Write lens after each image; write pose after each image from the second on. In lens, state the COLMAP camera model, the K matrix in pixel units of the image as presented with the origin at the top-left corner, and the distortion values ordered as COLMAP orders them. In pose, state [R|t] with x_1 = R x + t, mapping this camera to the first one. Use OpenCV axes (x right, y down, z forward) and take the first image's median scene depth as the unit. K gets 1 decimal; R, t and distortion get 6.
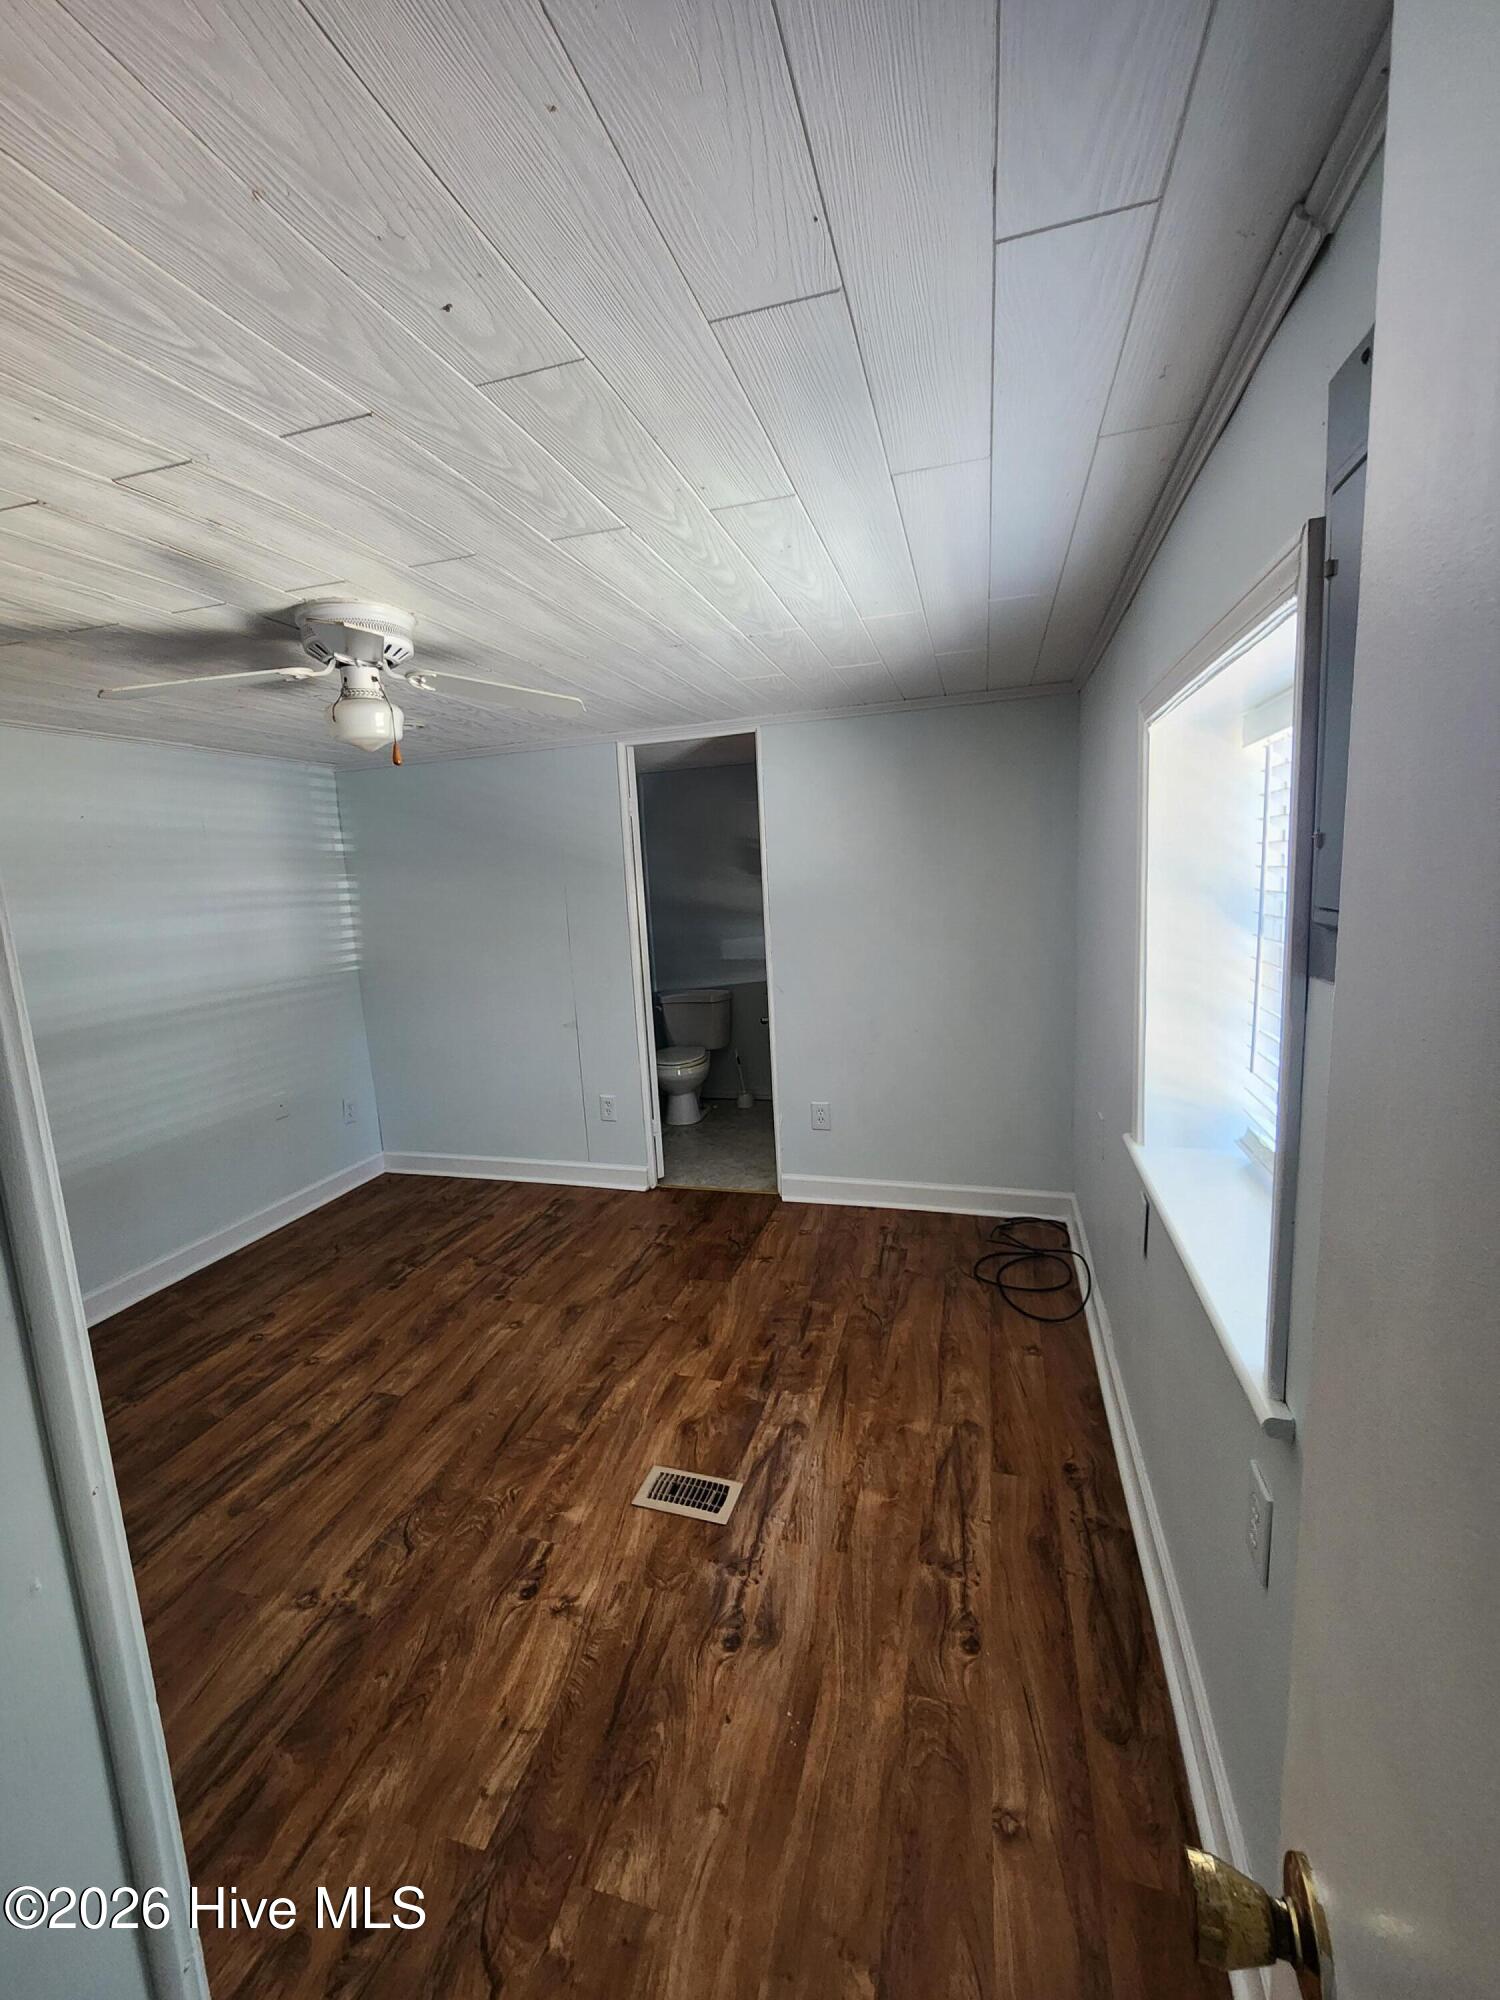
lens RADIAL K [[825.2, 0, 746.4], [0, 825.2, 998.6], [0, 0, 1]] dist [0.000793, 0.001765]
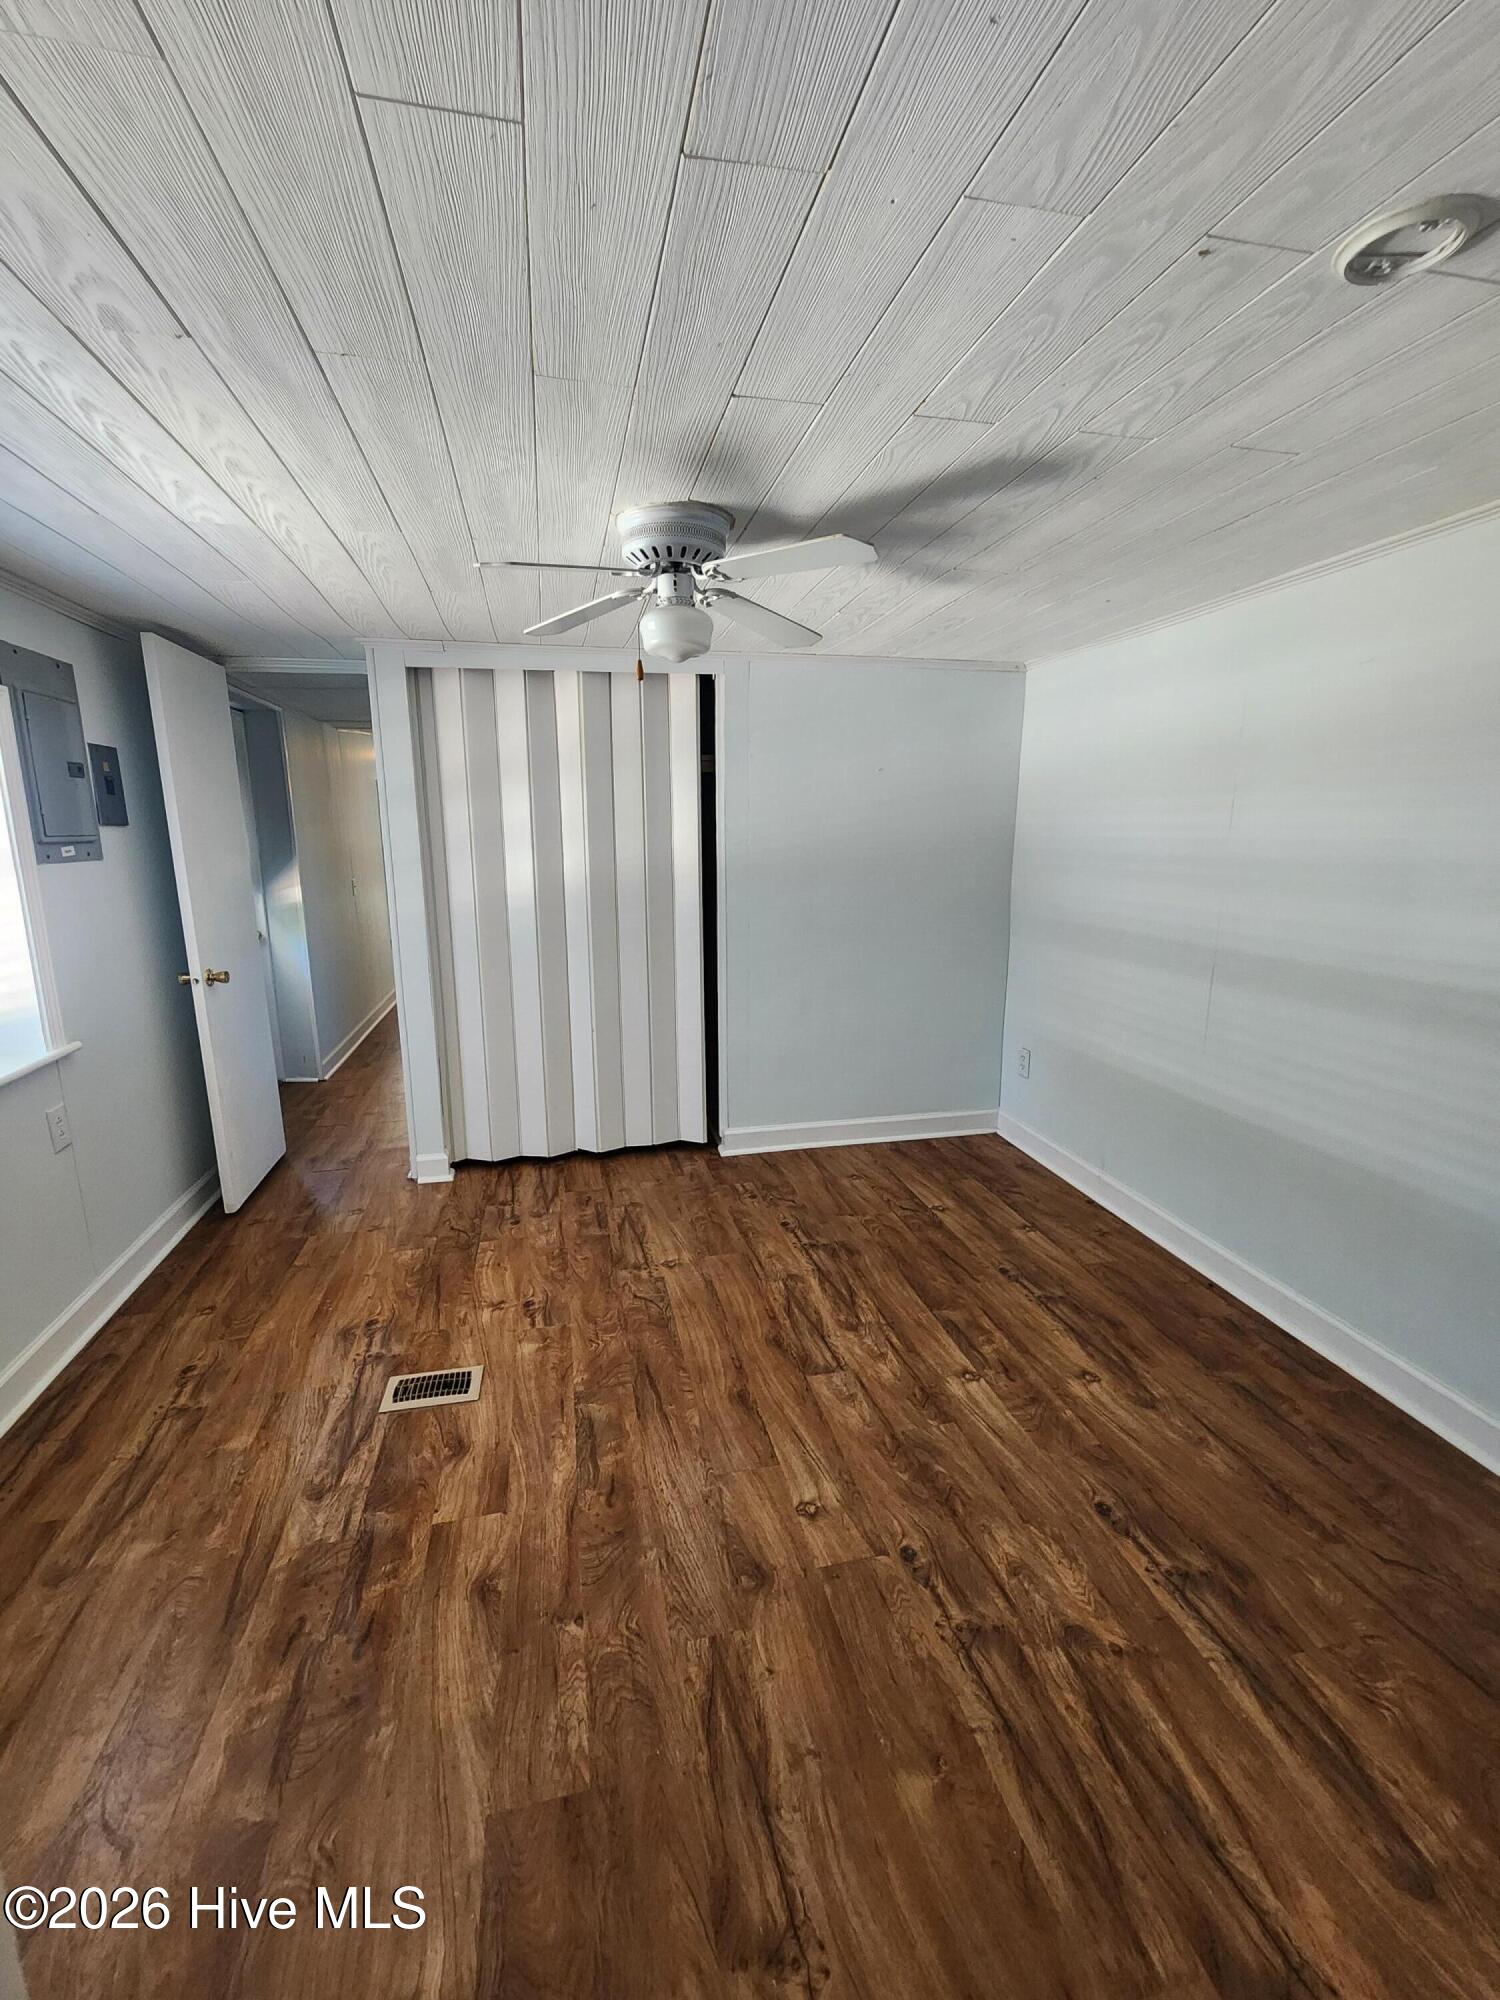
lens RADIAL K [[825.2, 0, 742.7], [0, 825.2, 998.9], [0, 0, 1]] dist [0.000793, 0.001765]
pose [[-0.875764, 0.155547, -0.456992, -0.008951], [-0.019714, 0.934352, 0.355806, -0.231297], [0.482336, 0.320612, -0.815206, 1.635543]]
